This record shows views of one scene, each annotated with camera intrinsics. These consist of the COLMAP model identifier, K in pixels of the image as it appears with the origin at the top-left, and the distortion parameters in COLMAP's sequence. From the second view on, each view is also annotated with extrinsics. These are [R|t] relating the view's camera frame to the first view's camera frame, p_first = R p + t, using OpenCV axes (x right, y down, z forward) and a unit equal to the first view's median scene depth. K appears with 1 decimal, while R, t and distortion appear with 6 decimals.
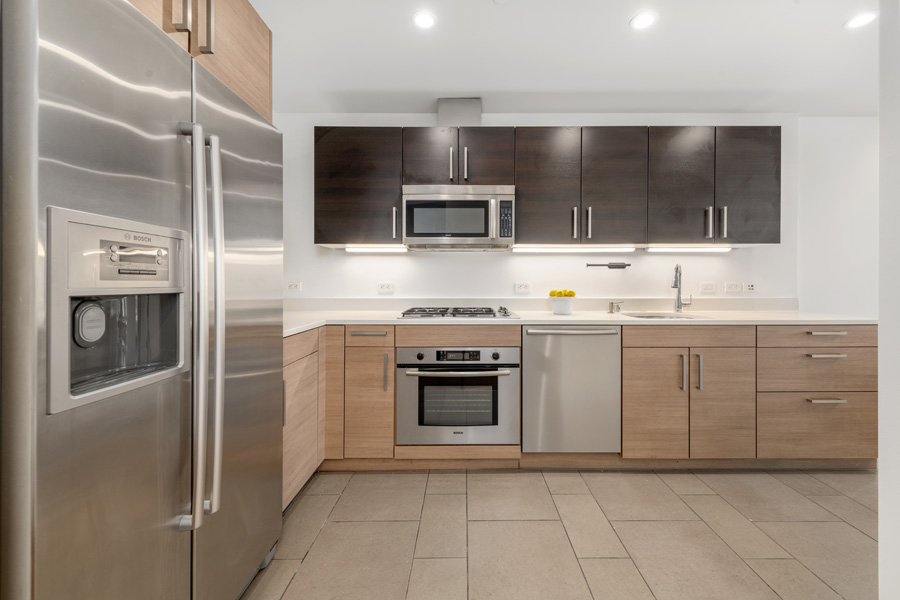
lens RADIAL K [[361.7, 0, 456.6], [0, 361.7, 283.6], [0, 0, 1]] dist [0.002215, -0.000239]
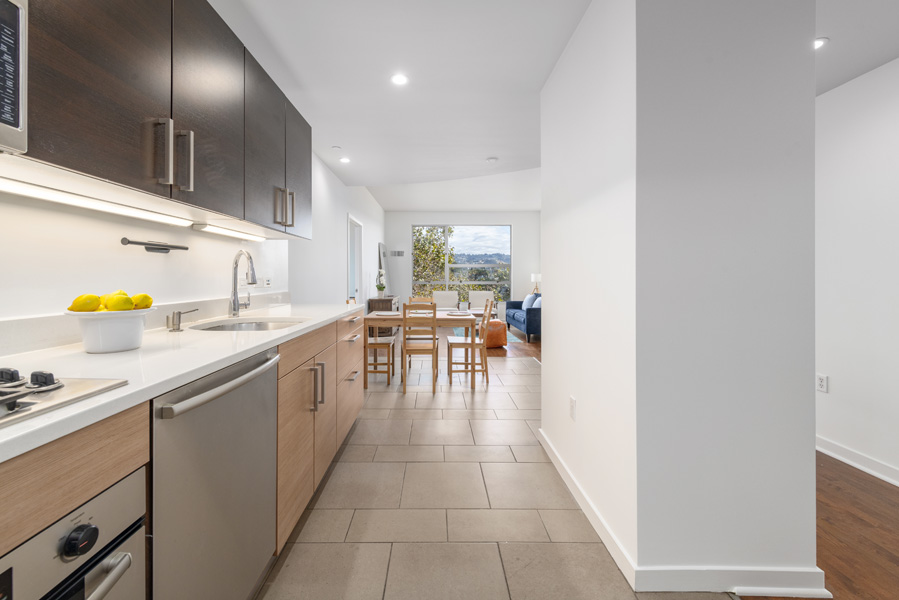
lens RADIAL K [[359.5, 0, 445.9], [0, 359.5, 277.7], [0, 0, 1]] dist [0.000943, 0.000026]
pose [[-0.023043, -0.002459, 0.999731, -0.140446], [-0.001830, 0.999995, 0.002417, -0.003469], [-0.999733, -0.001773, -0.023048, 0.584674]]
